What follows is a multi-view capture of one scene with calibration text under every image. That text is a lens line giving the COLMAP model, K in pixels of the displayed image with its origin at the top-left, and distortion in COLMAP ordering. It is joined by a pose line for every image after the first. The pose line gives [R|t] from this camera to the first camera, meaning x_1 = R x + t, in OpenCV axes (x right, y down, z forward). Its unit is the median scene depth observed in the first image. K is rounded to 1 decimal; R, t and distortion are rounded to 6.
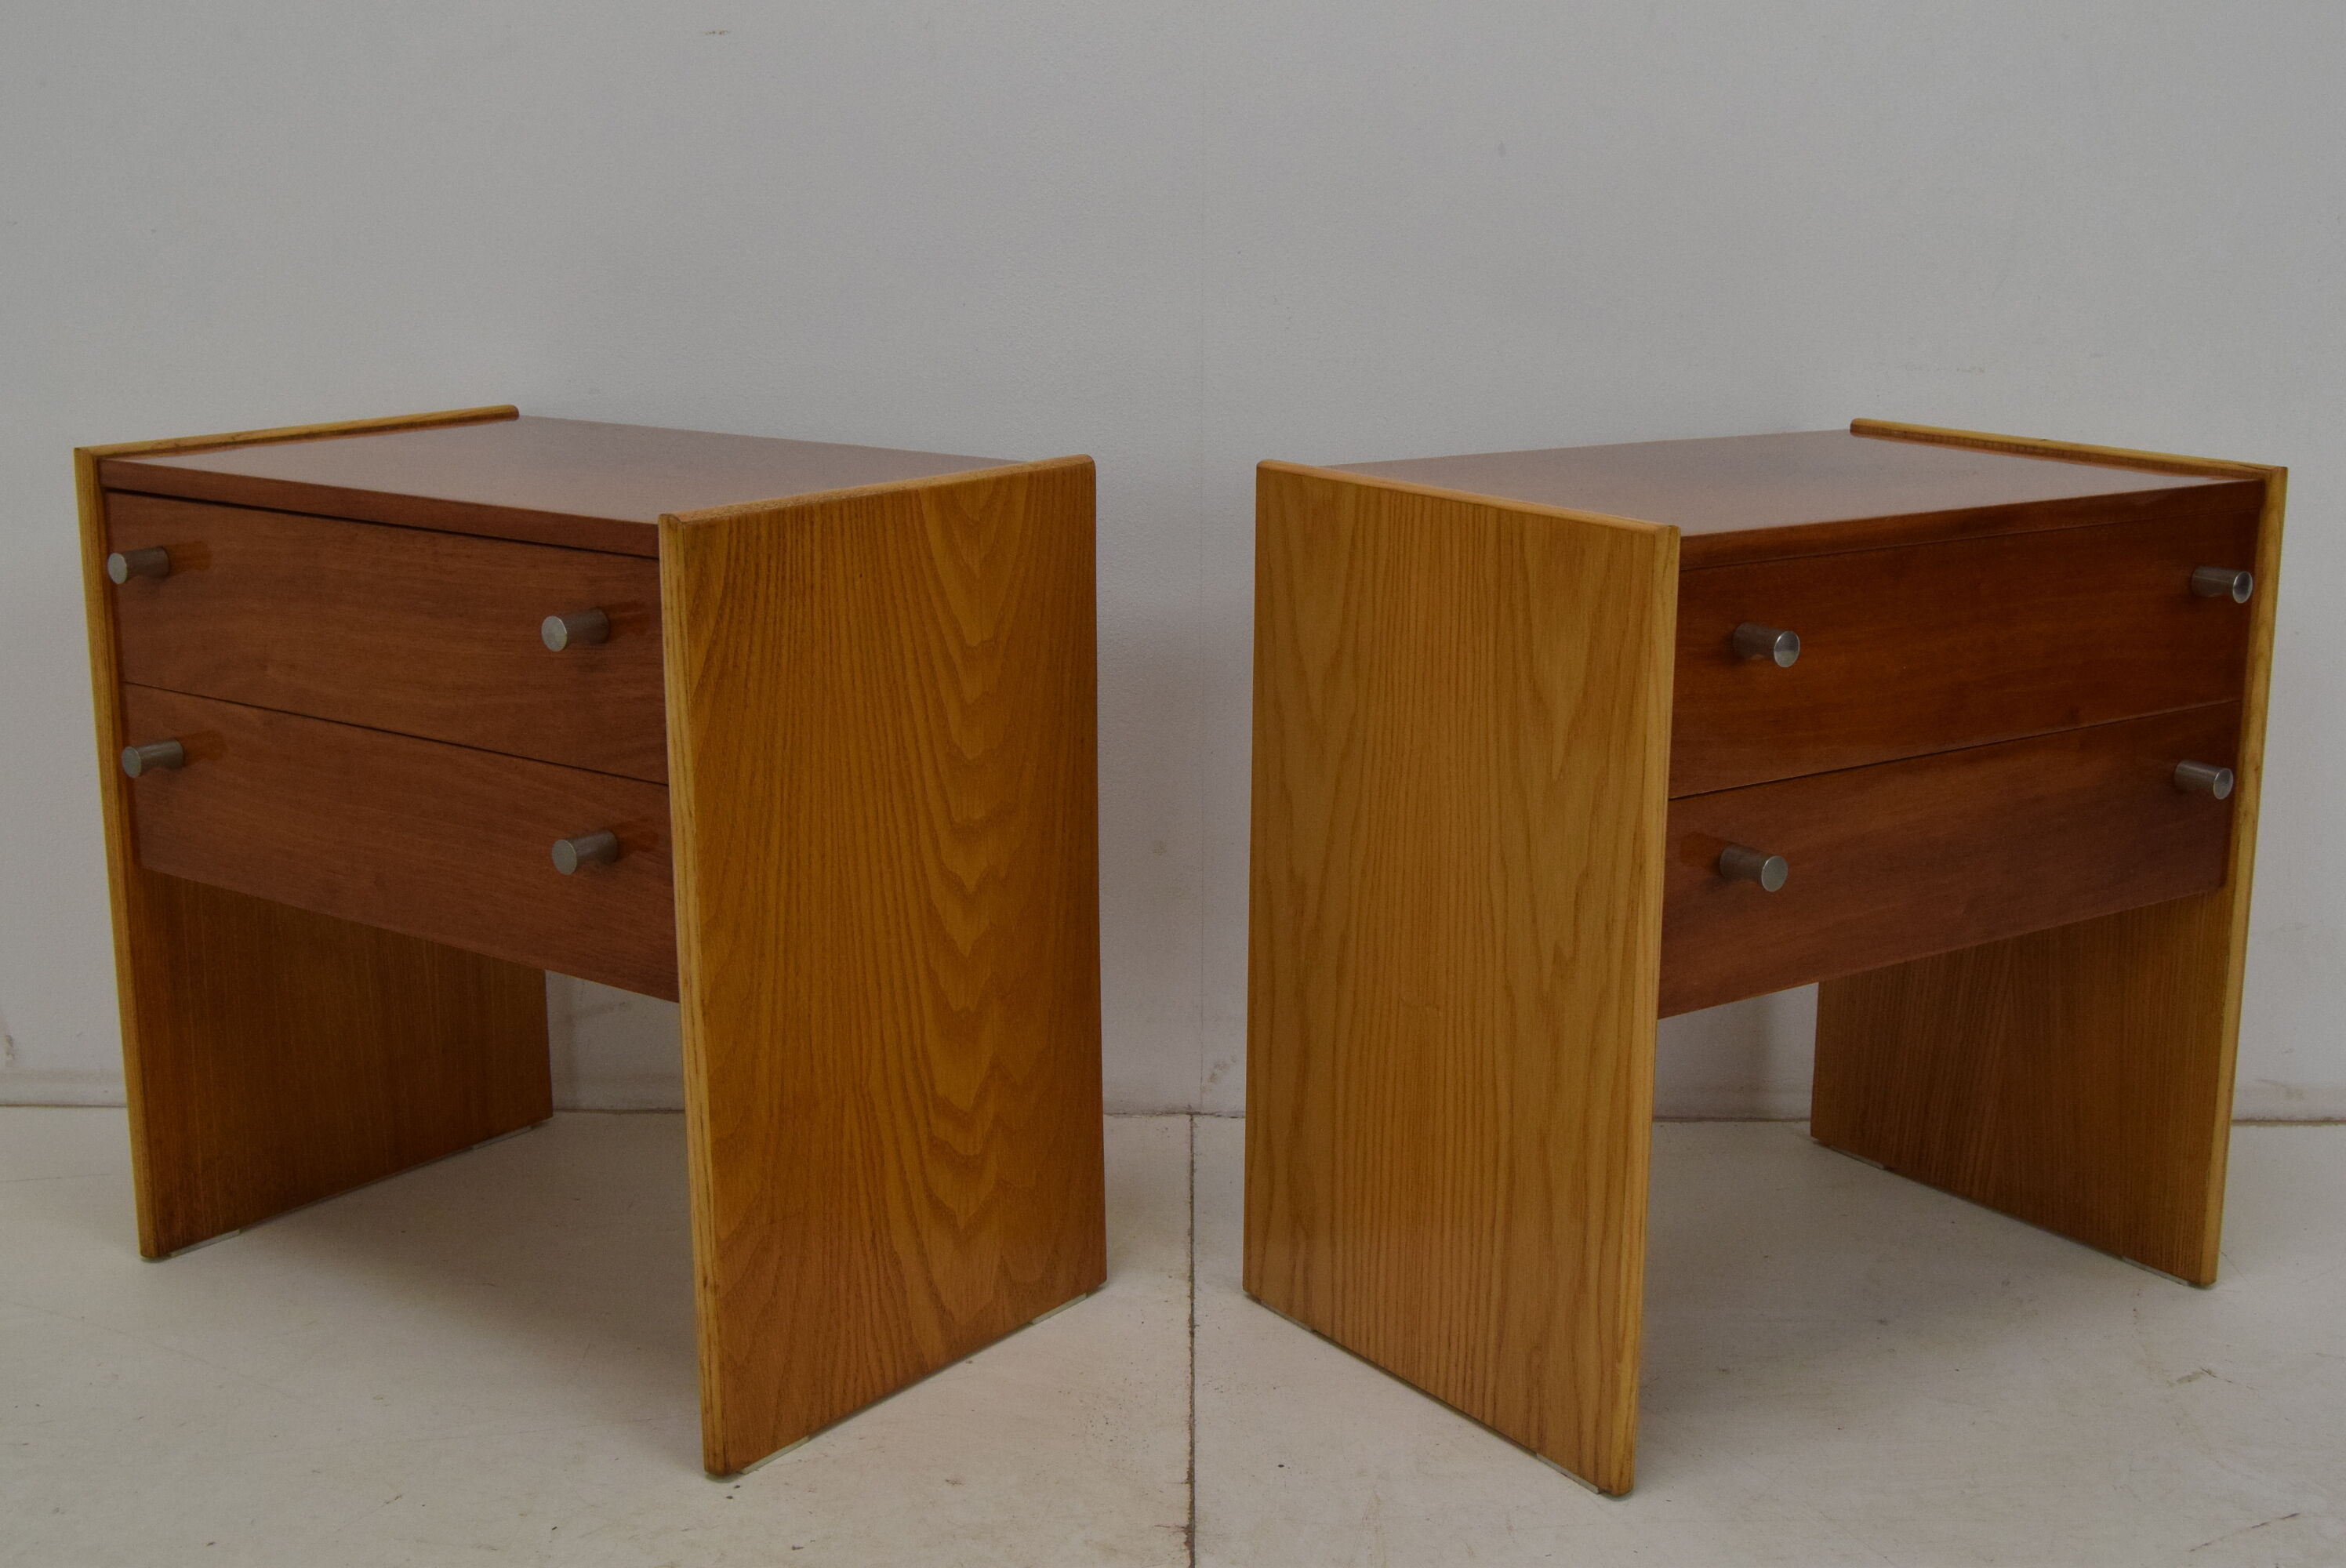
lens RADIAL K [[2916.2, 0, 1166.4], [0, 2916.2, 814.7], [0, 0, 1]] dist [-0.051162, 0.000000]
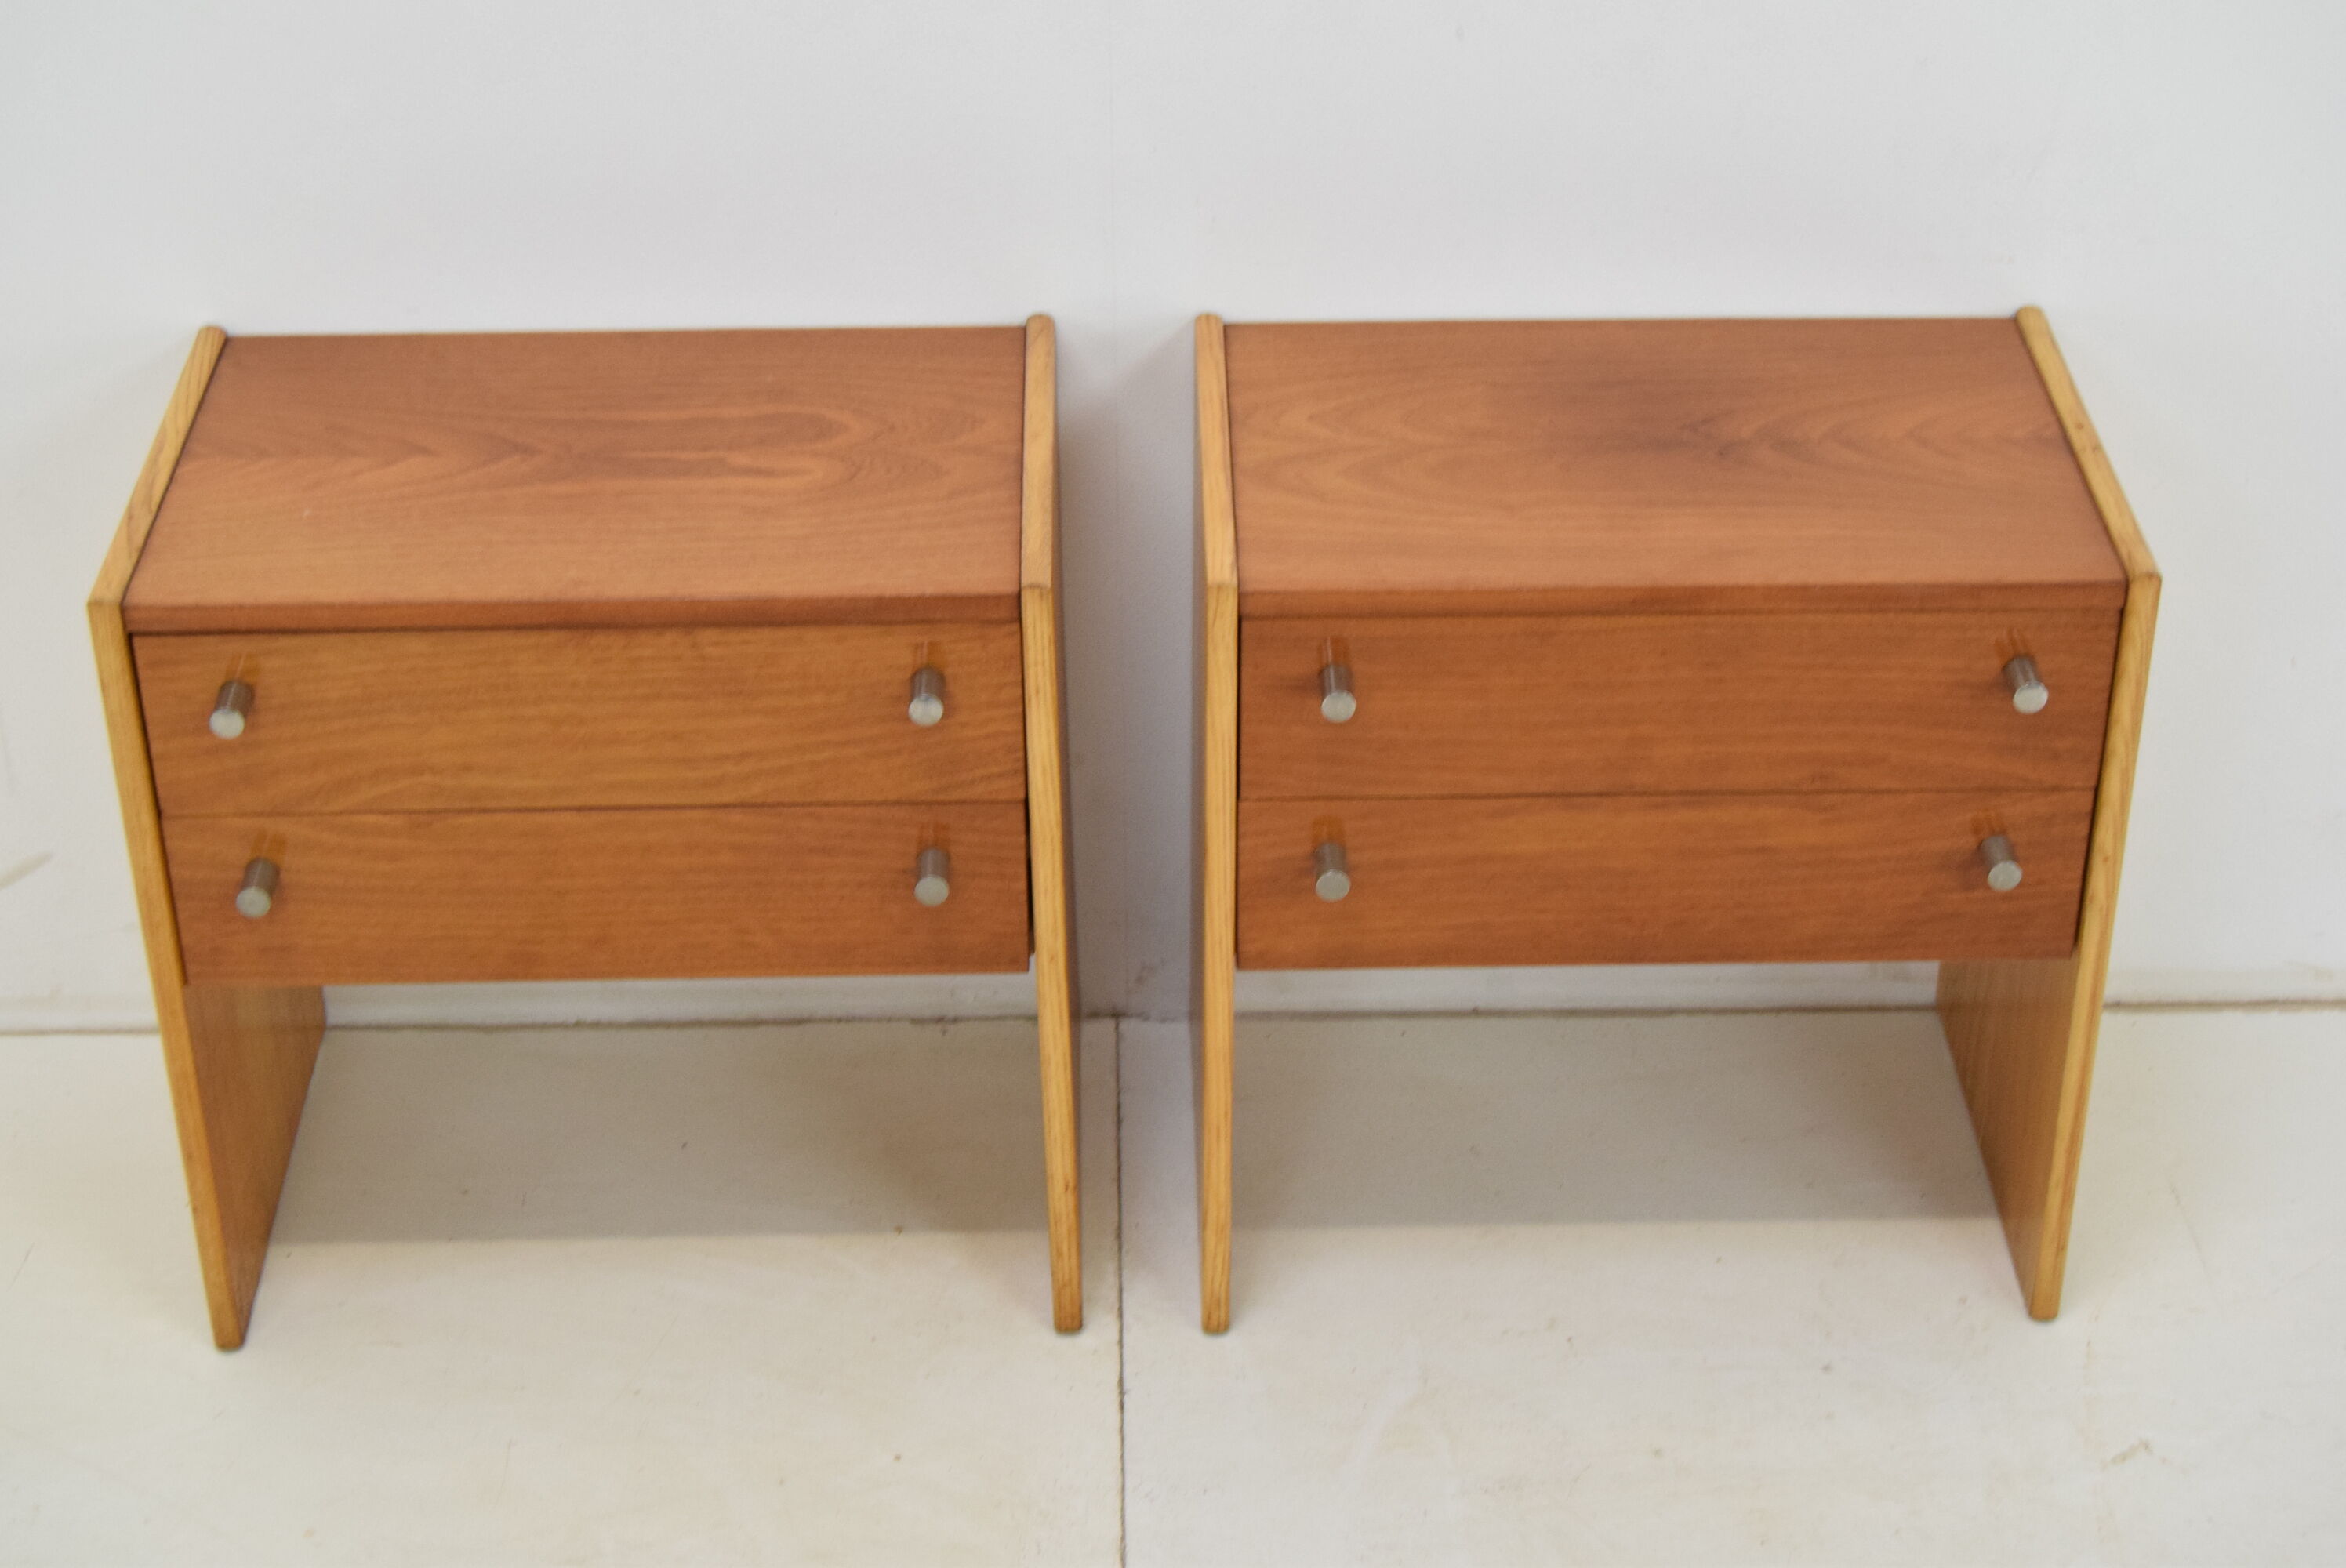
lens RADIAL K [[4037.7, 0, 1162.8], [0, 4037.7, 802.2], [0, 0, 1]] dist [-0.018592, 0.000000]
pose [[0.790854, -0.334125, 0.512748, -0.832858], [0.150237, 0.918172, 0.366591, -0.512153], [-0.593278, -0.212886, 0.776338, -0.186147]]
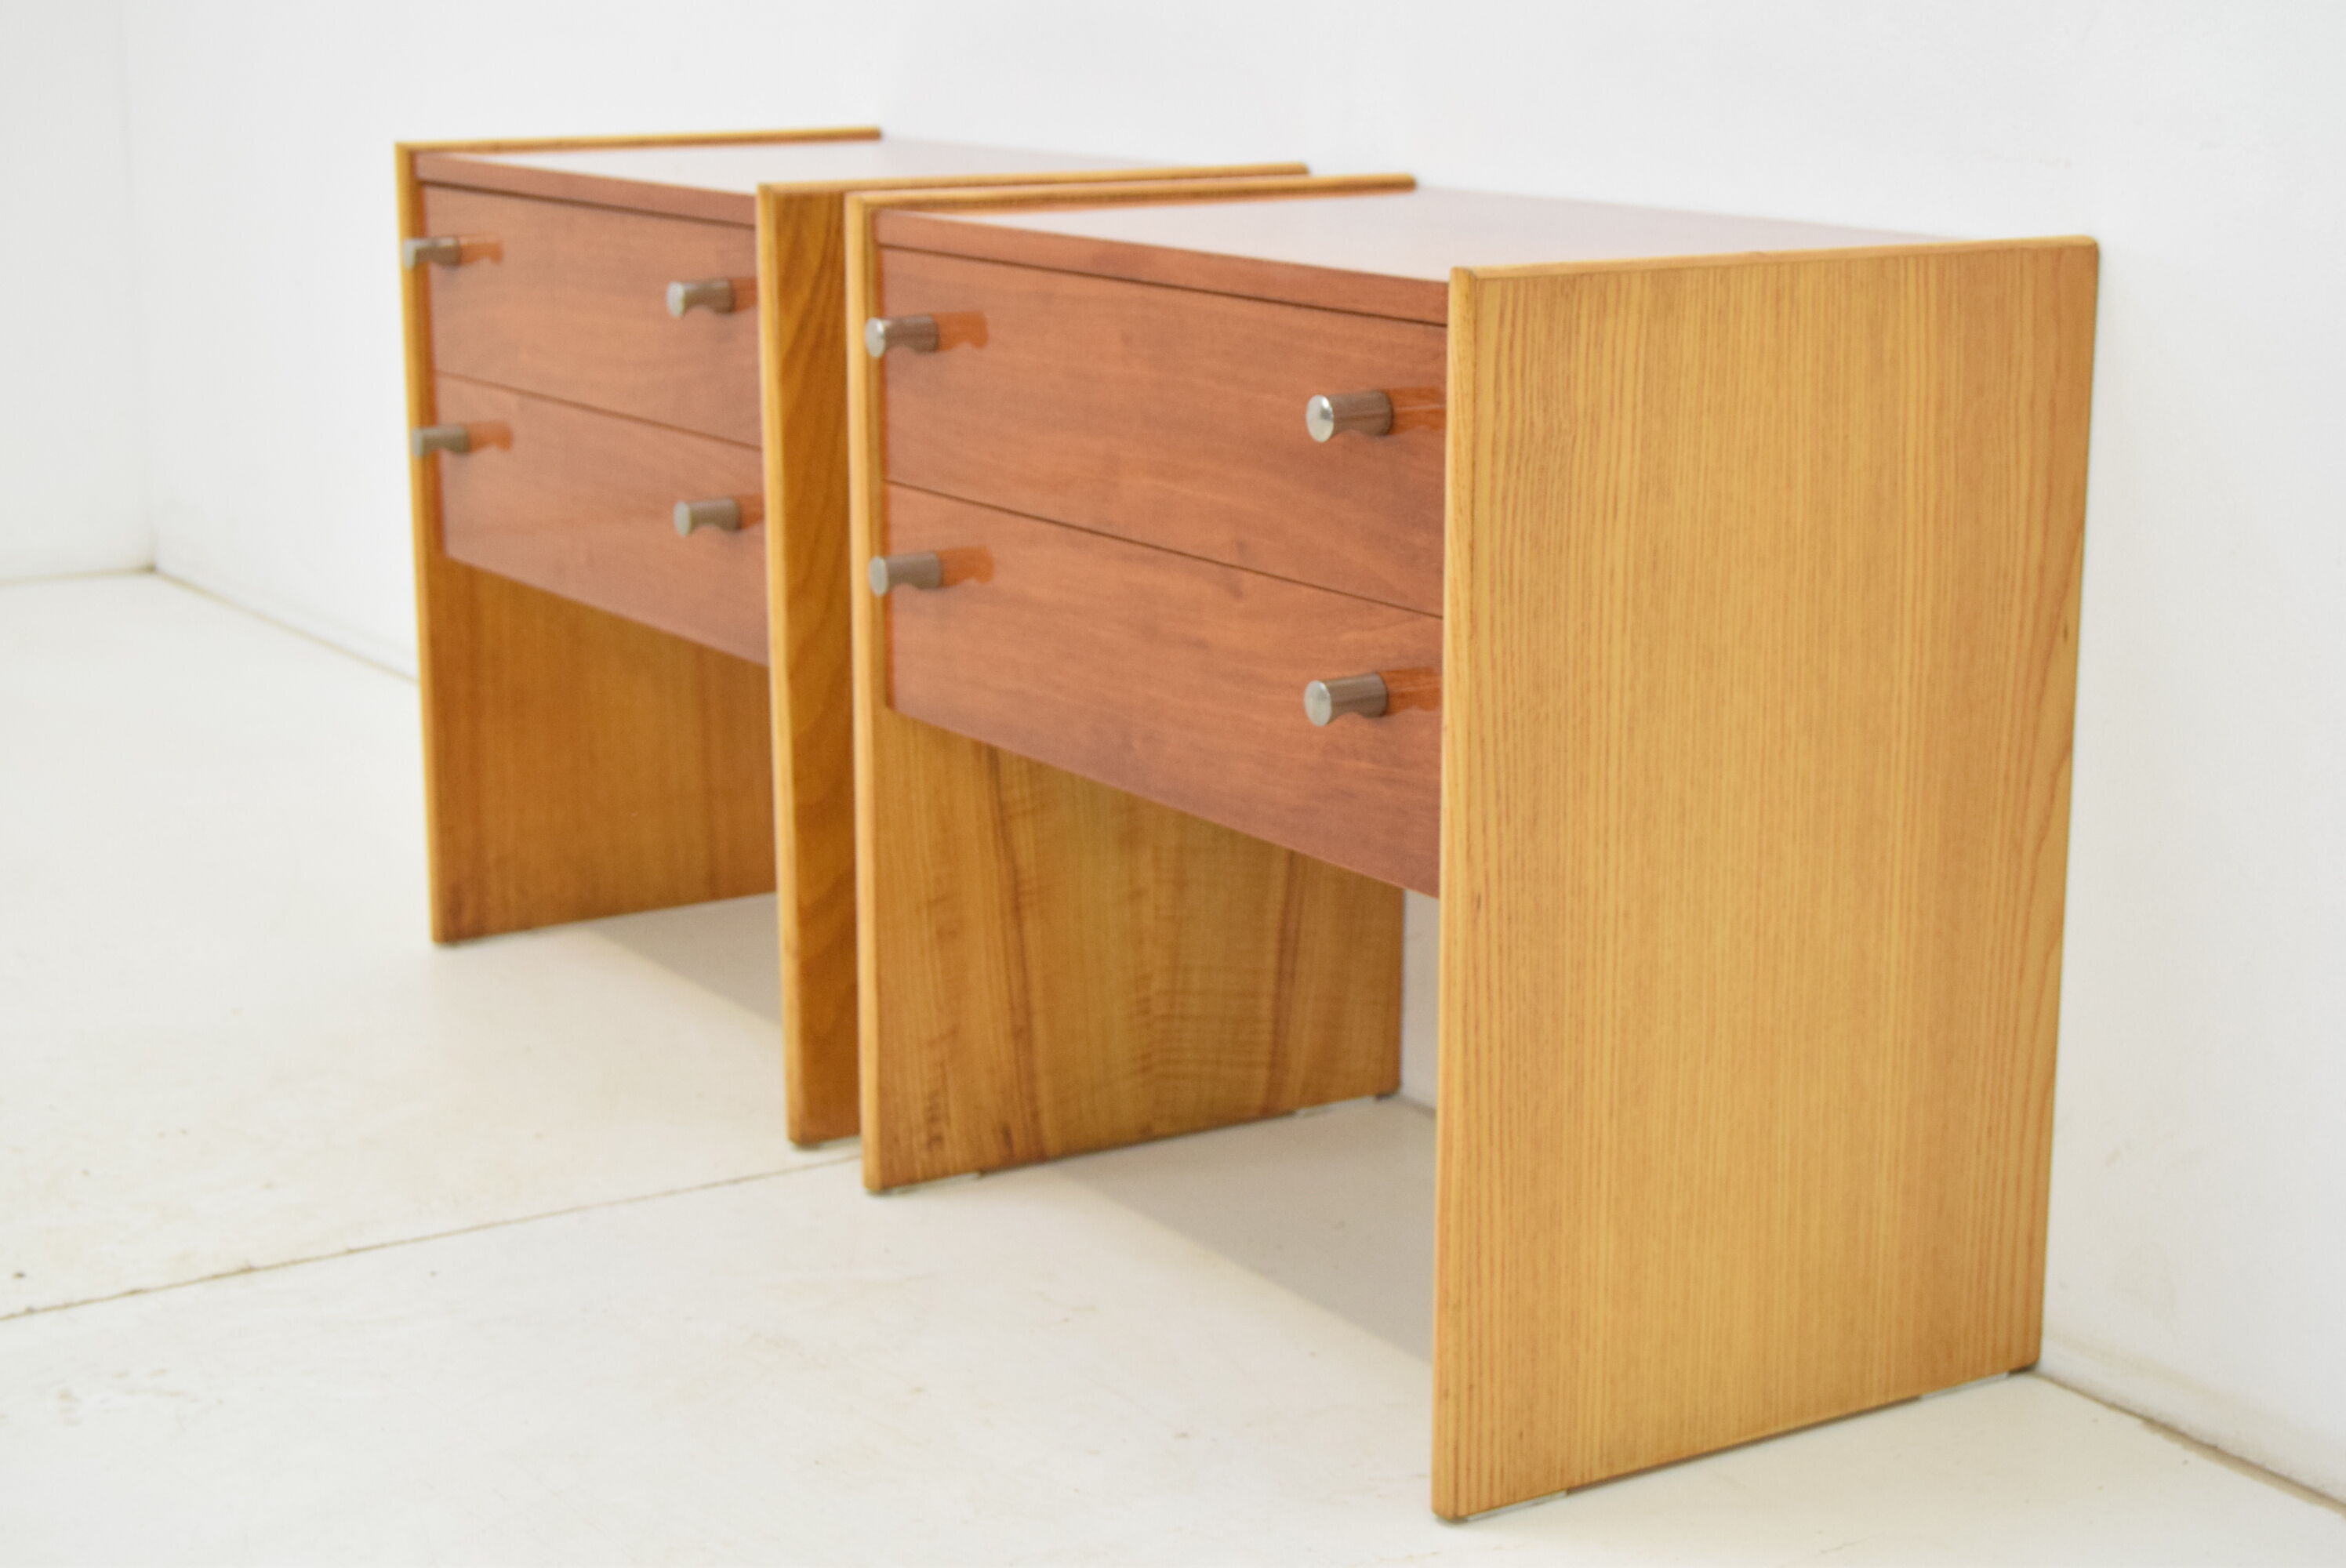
lens RADIAL K [[3807.6, 0, 1192.7], [0, 3807.6, 802.3], [0, 0, 1]] dist [-0.024845, 0.000000]
pose [[0.936458, 0.072622, -0.343181, 0.407119], [-0.077065, 0.997026, 0.000694, 0.093554], [0.342211, 0.025797, 0.939269, -0.194618]]
